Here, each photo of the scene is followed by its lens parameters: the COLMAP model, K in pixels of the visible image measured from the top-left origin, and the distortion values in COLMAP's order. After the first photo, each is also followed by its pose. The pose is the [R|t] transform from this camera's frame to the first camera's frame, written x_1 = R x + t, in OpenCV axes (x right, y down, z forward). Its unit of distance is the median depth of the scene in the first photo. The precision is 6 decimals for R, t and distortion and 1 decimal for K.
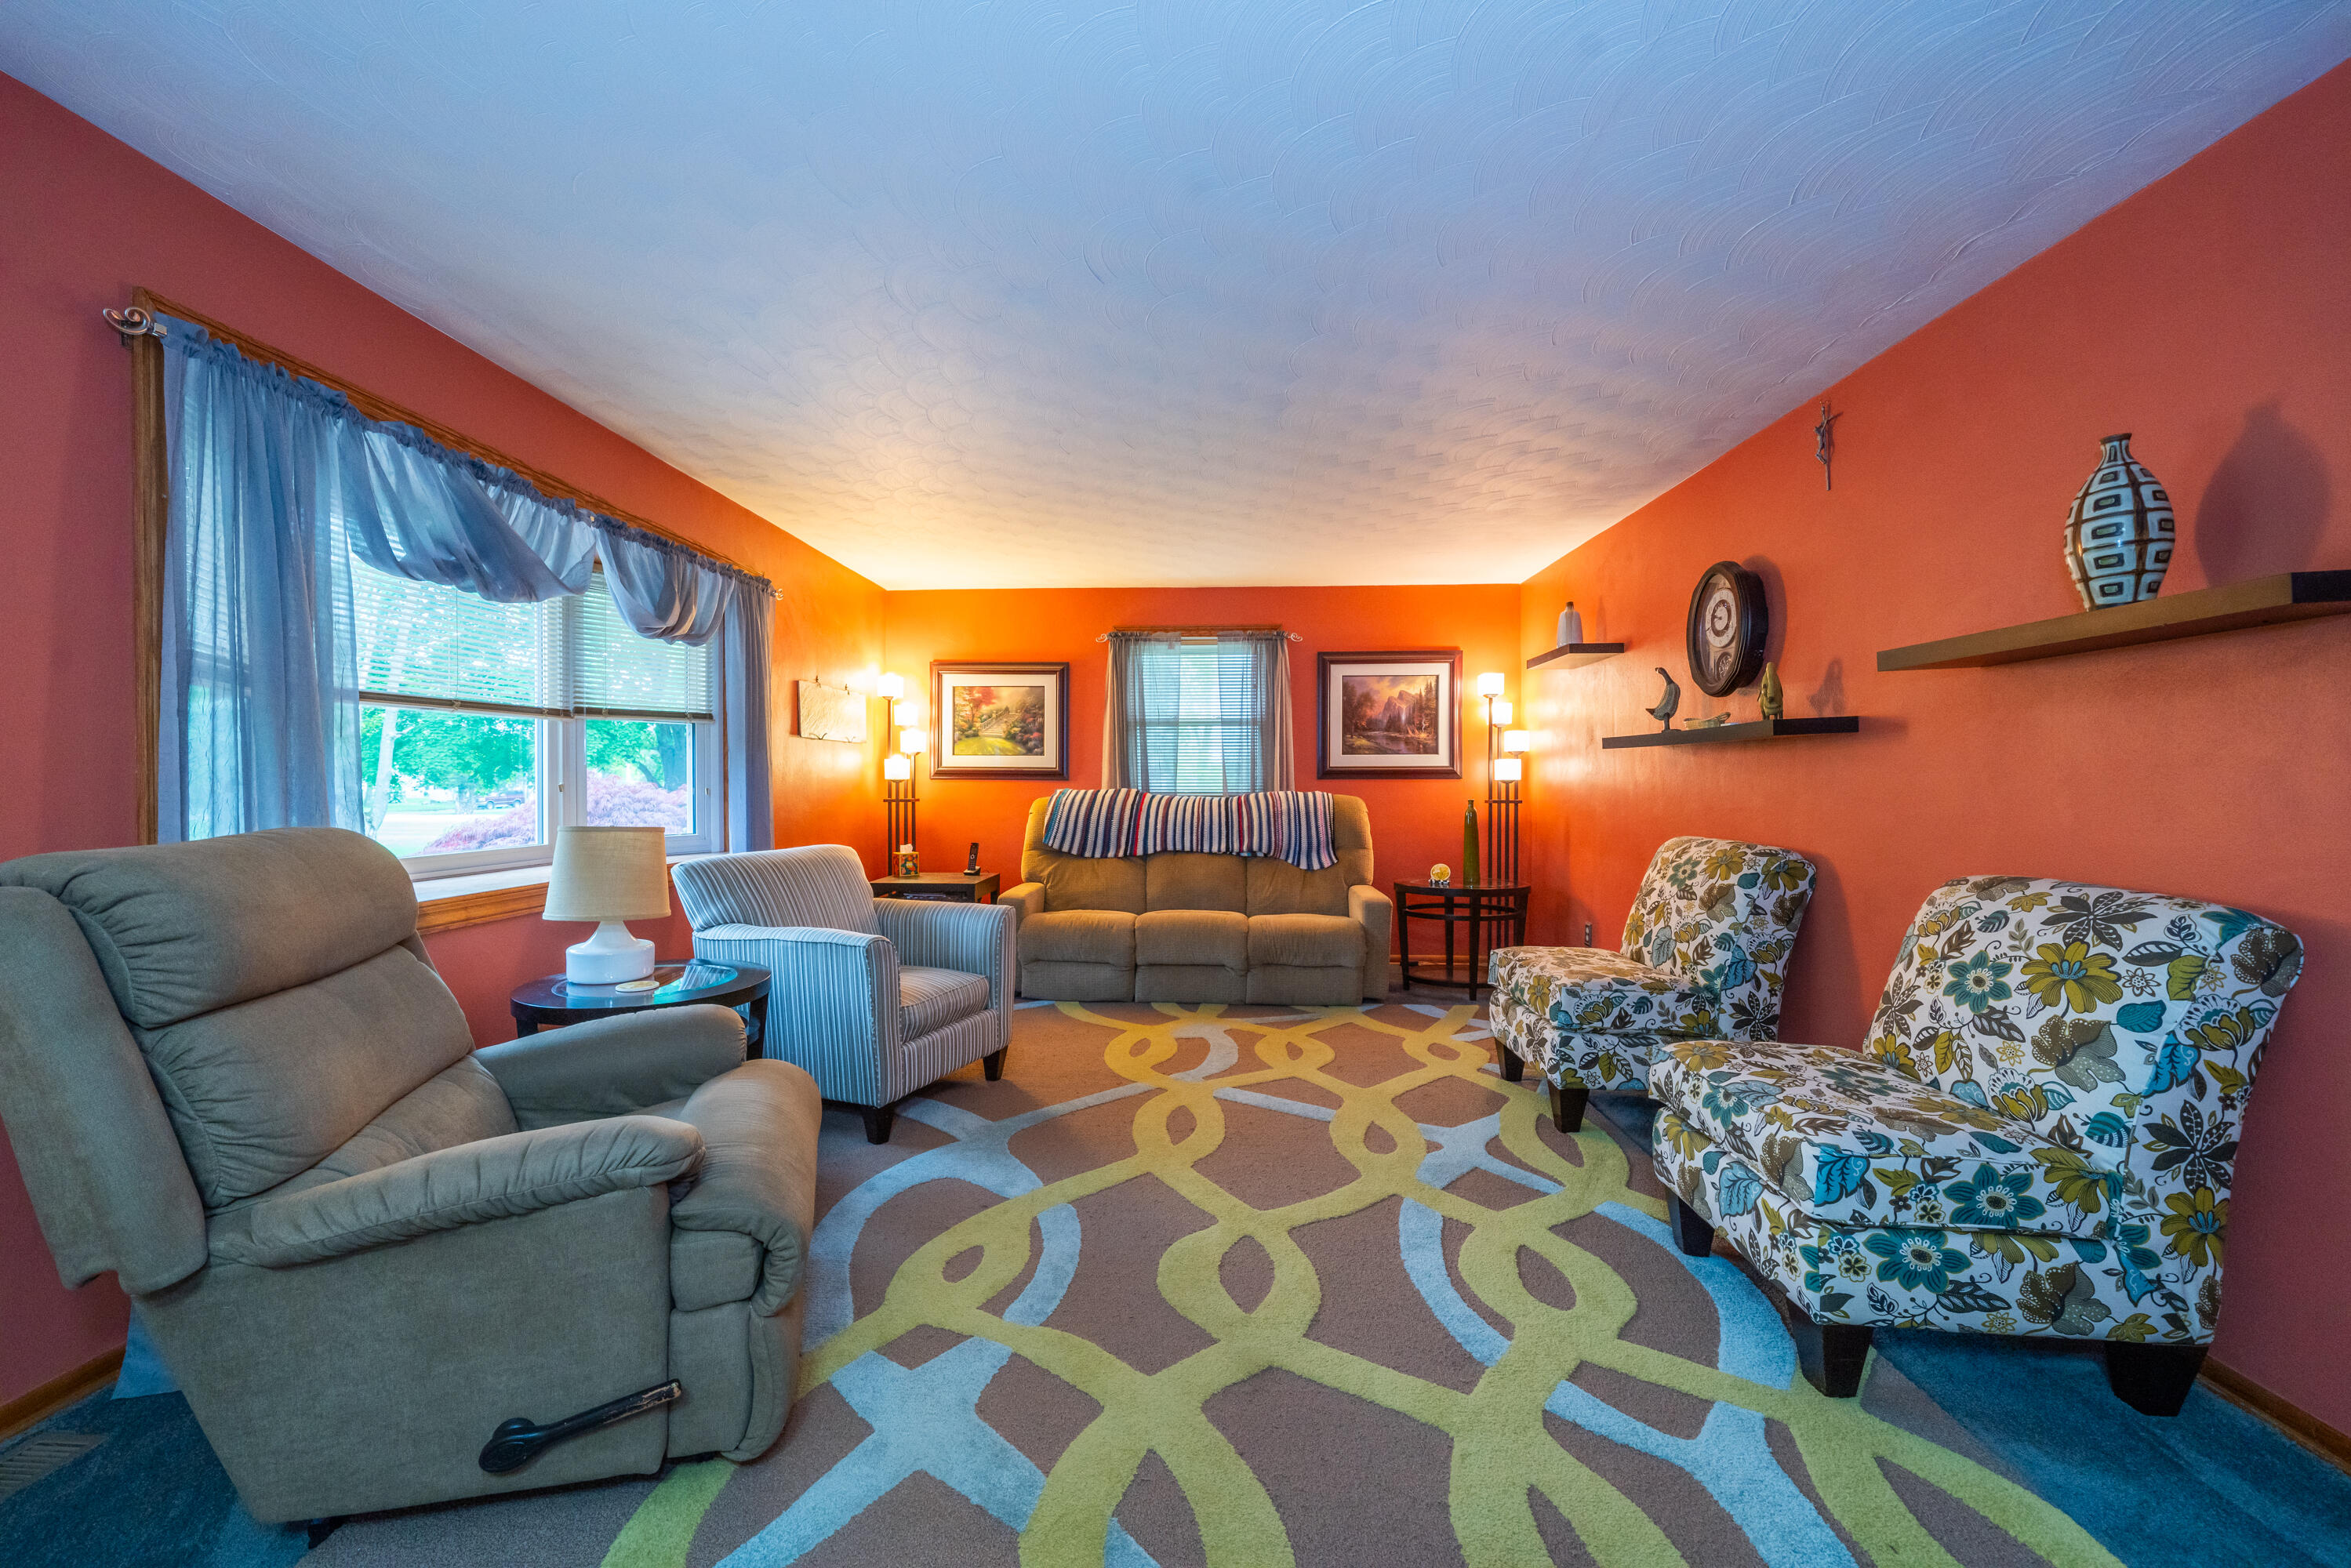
lens RADIAL K [[959.6, 0, 1175.5], [0, 959.6, 784.0], [0, 0, 1]] dist [-0.000065, -0.000005]
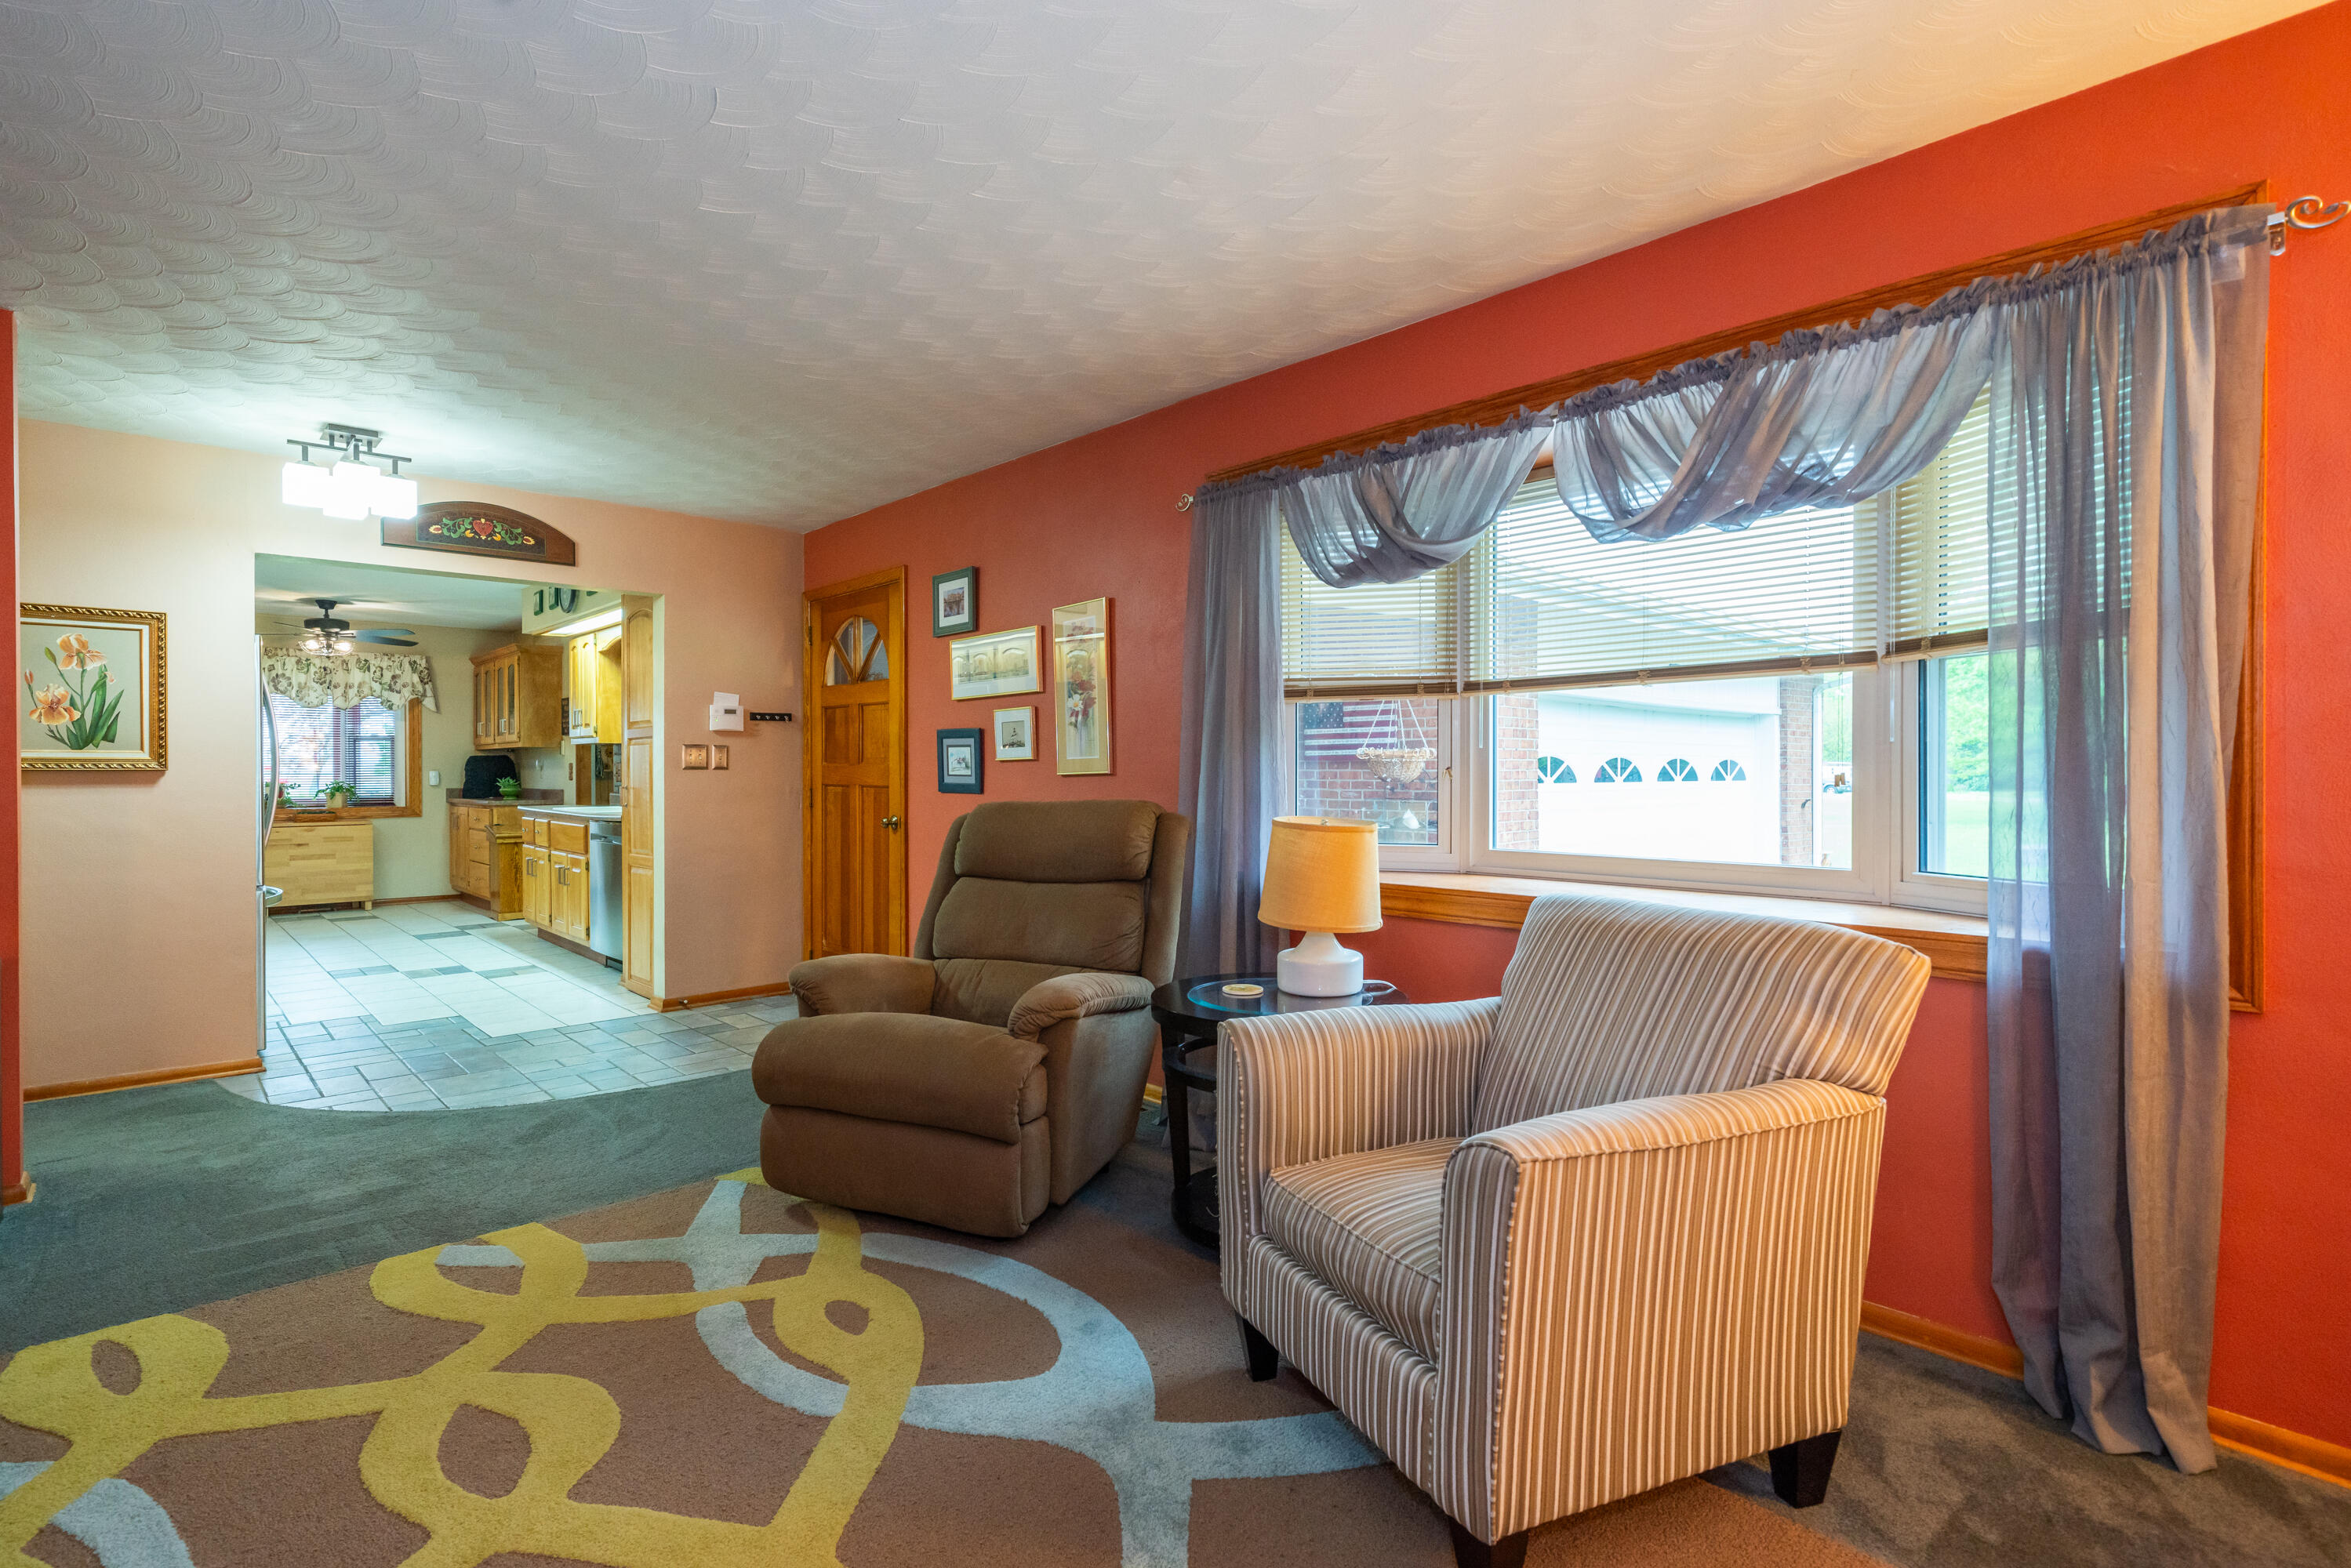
lens RADIAL K [[1128.2, 0, 1149.7], [0, 1128.2, 779.5], [0, 0, 1]] dist [0.002530, 0.000864]
pose [[-0.712045, 0.005527, -0.702113, 0.121123], [-0.002716, 0.999940, 0.010625, -0.002074], [0.702129, 0.009473, -0.711987, 0.761630]]
